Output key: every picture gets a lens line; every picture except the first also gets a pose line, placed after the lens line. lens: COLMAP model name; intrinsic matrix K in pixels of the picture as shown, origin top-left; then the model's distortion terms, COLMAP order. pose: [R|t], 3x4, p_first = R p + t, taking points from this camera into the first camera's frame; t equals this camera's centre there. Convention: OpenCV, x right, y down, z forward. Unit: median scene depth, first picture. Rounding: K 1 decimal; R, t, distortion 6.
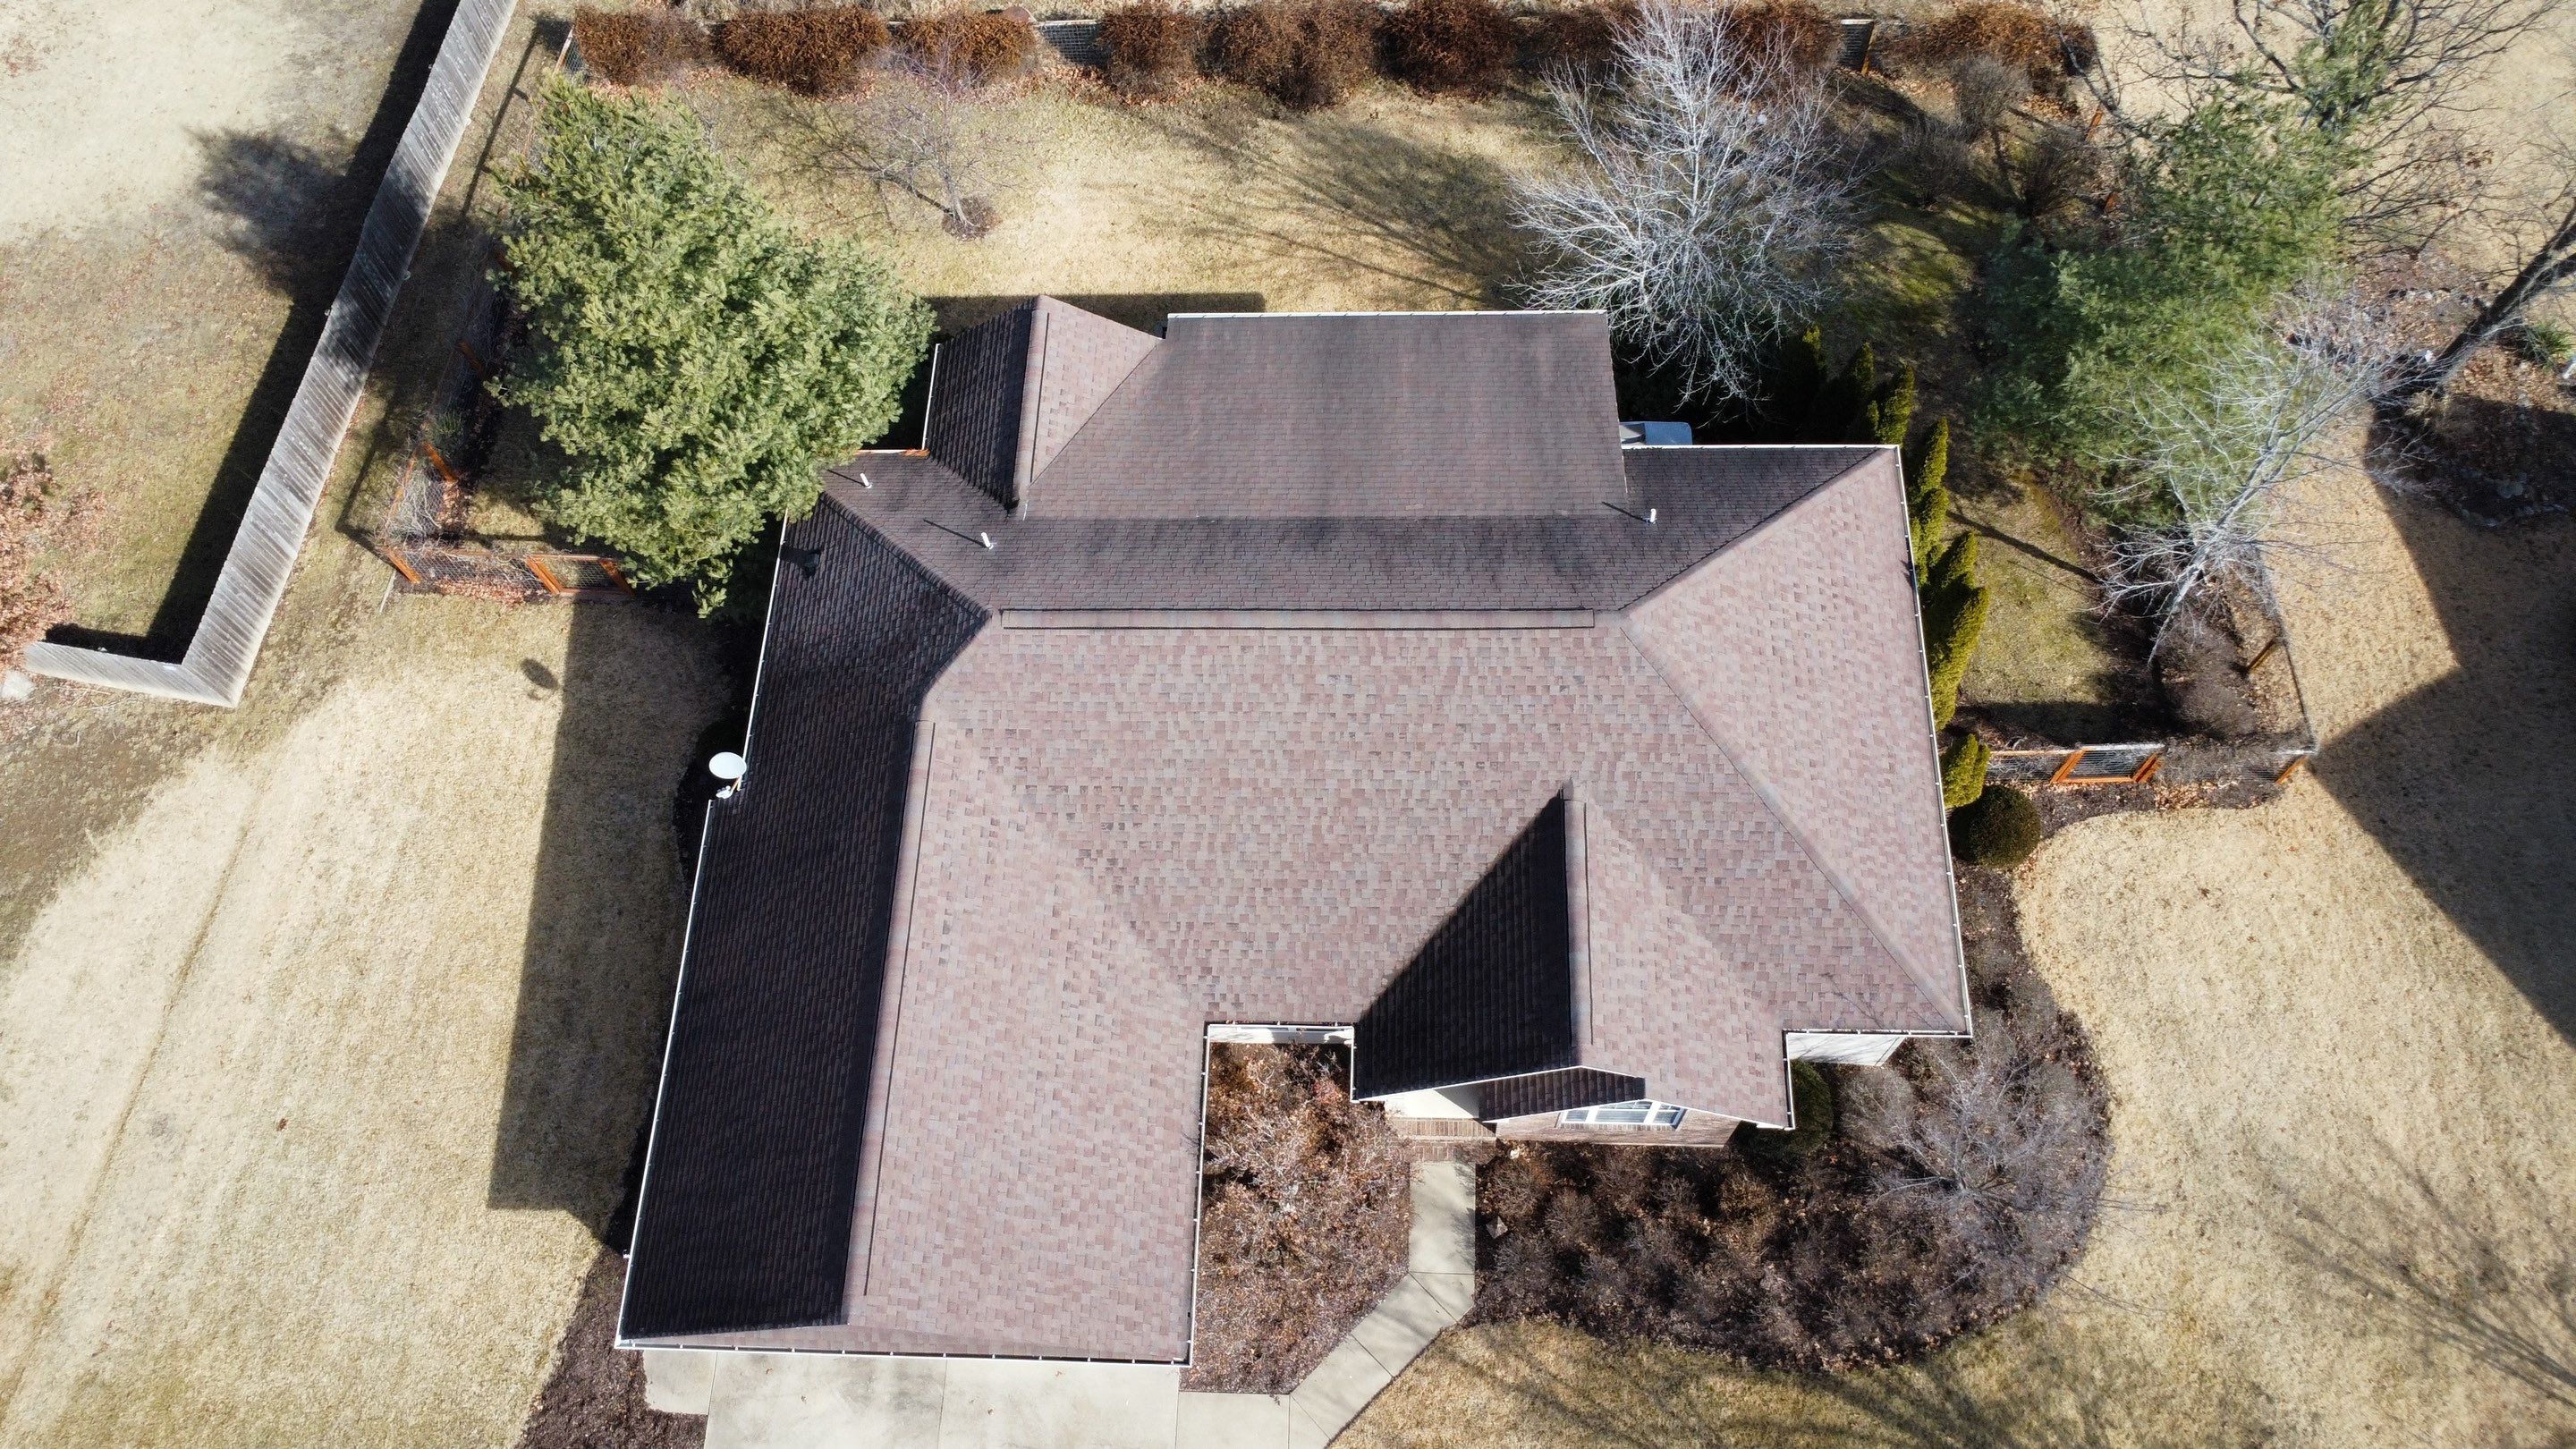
lens RADIAL K [[1921.8, 0, 1291.7], [0, 1921.8, 660.1], [0, 0, 1]] dist [-0.005332, -0.006177]
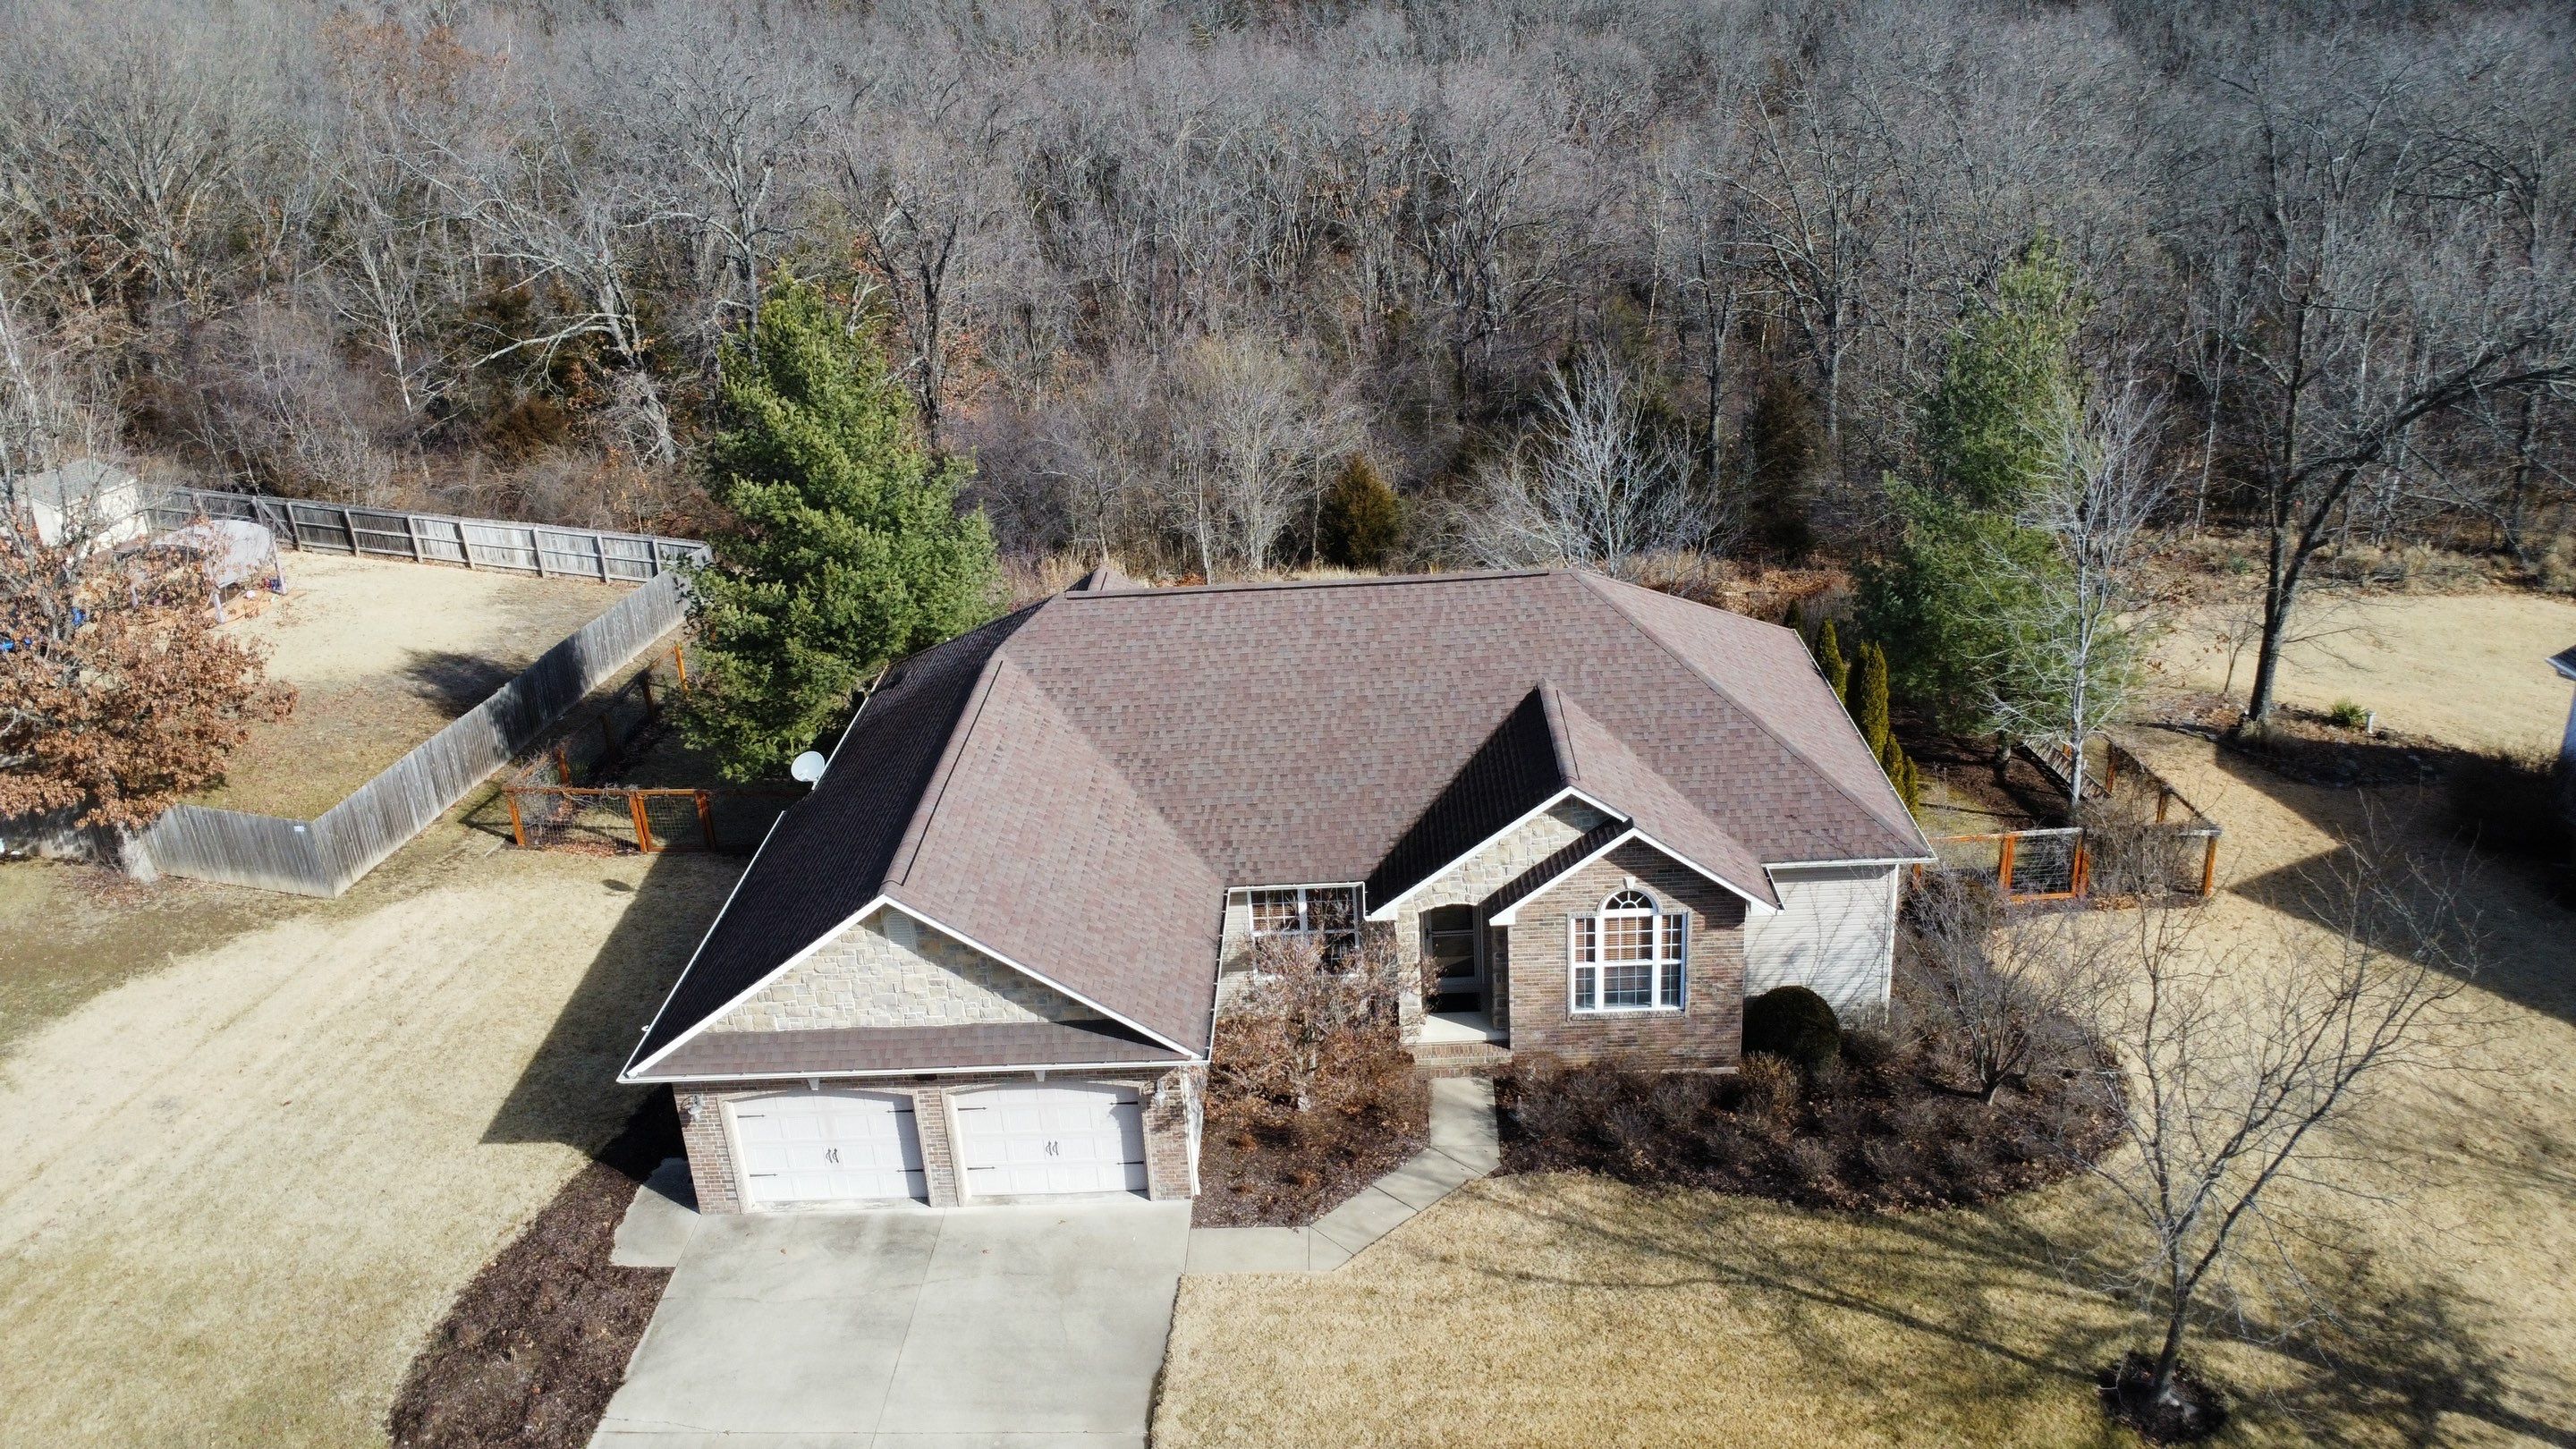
lens RADIAL K [[1921.8, 0, 1291.7], [0, 1921.8, 660.1], [0, 0, 1]] dist [-0.005332, -0.006177]
pose [[0.999985, -0.002762, 0.004651, -0.012754], [0.005192, 0.731353, -0.681979, 0.818191], [-0.001518, 0.681993, 0.731357, 0.130120]]
